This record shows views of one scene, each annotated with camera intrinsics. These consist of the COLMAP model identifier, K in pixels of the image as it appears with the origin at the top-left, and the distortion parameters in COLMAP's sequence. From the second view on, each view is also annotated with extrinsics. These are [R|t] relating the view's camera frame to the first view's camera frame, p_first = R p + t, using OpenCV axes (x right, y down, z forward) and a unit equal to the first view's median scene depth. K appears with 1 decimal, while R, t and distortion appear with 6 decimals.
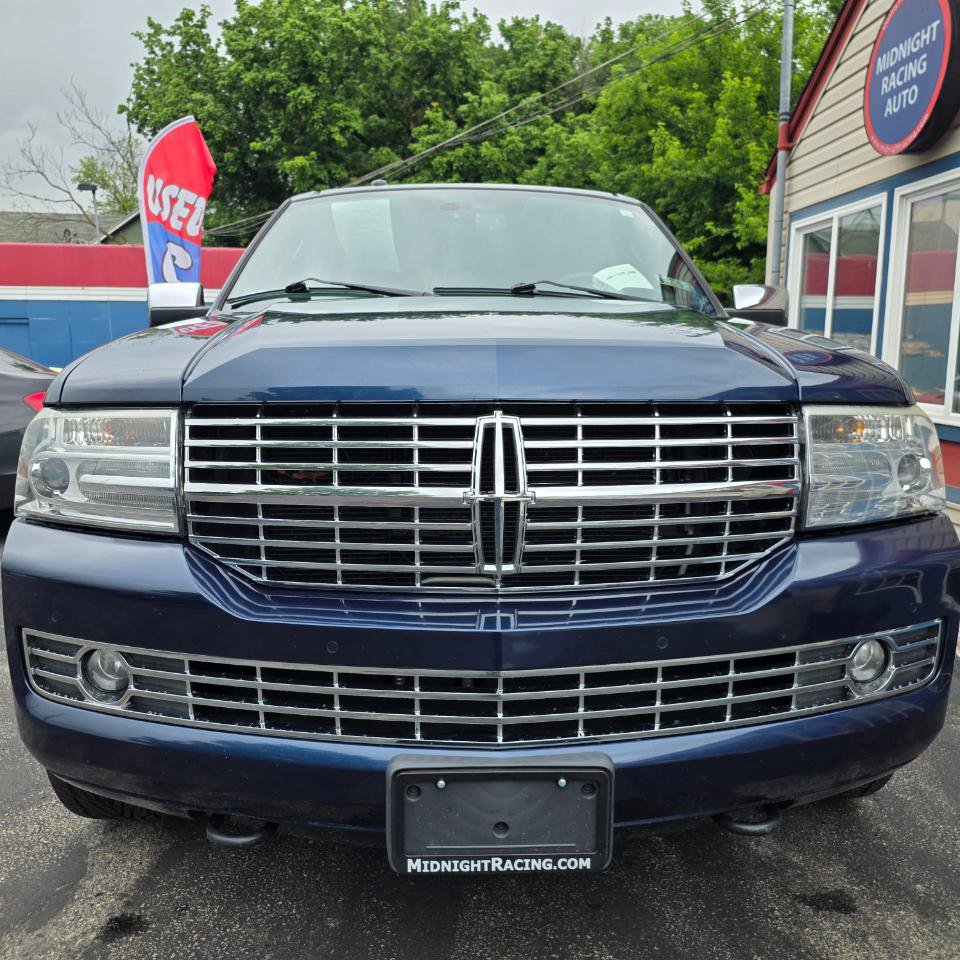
lens RADIAL K [[839.8, 0, 482.7], [0, 839.8, 483.1], [0, 0, 1]] dist [0.061260, -0.056830]
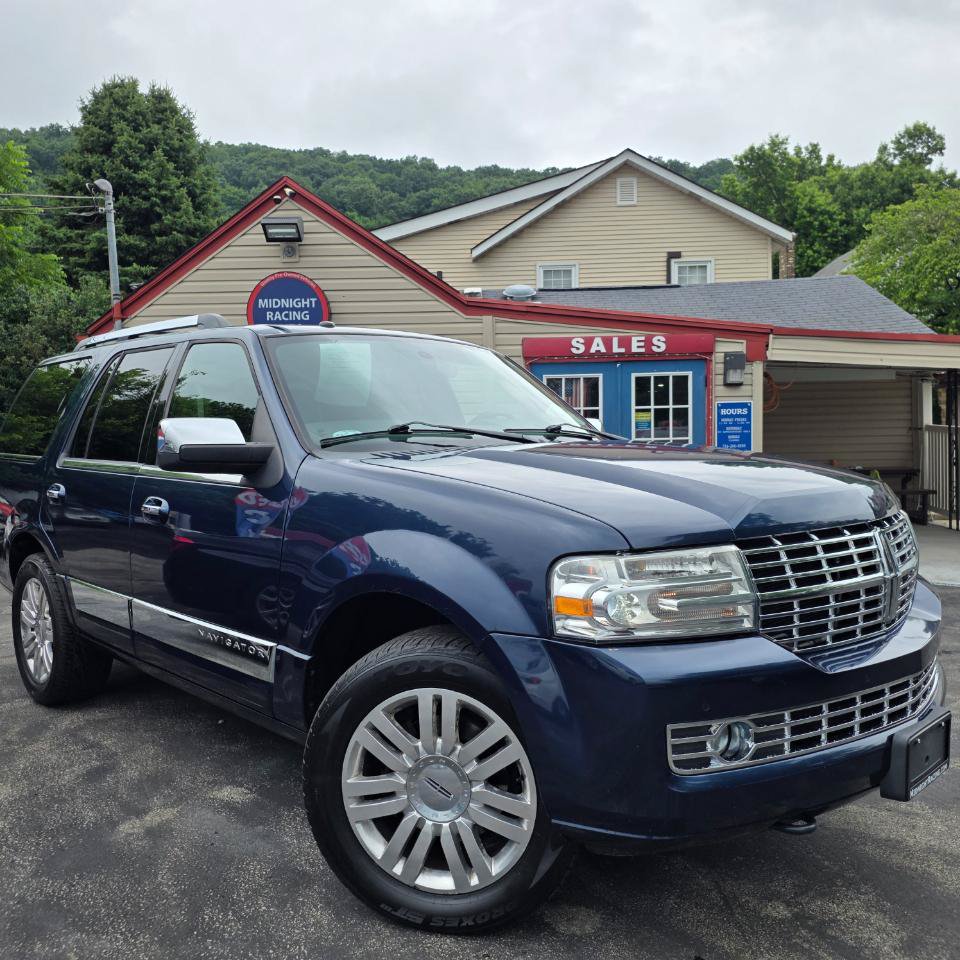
lens RADIAL K [[832.1, 0, 487.6], [0, 832.1, 482.6], [0, 0, 1]] dist [0.091546, -0.111370]
pose [[0.106329, -0.059367, 0.992557, -0.184218], [0.178238, 0.983186, 0.039713, -0.013666], [-0.978225, 0.172689, 0.115123, 0.054326]]
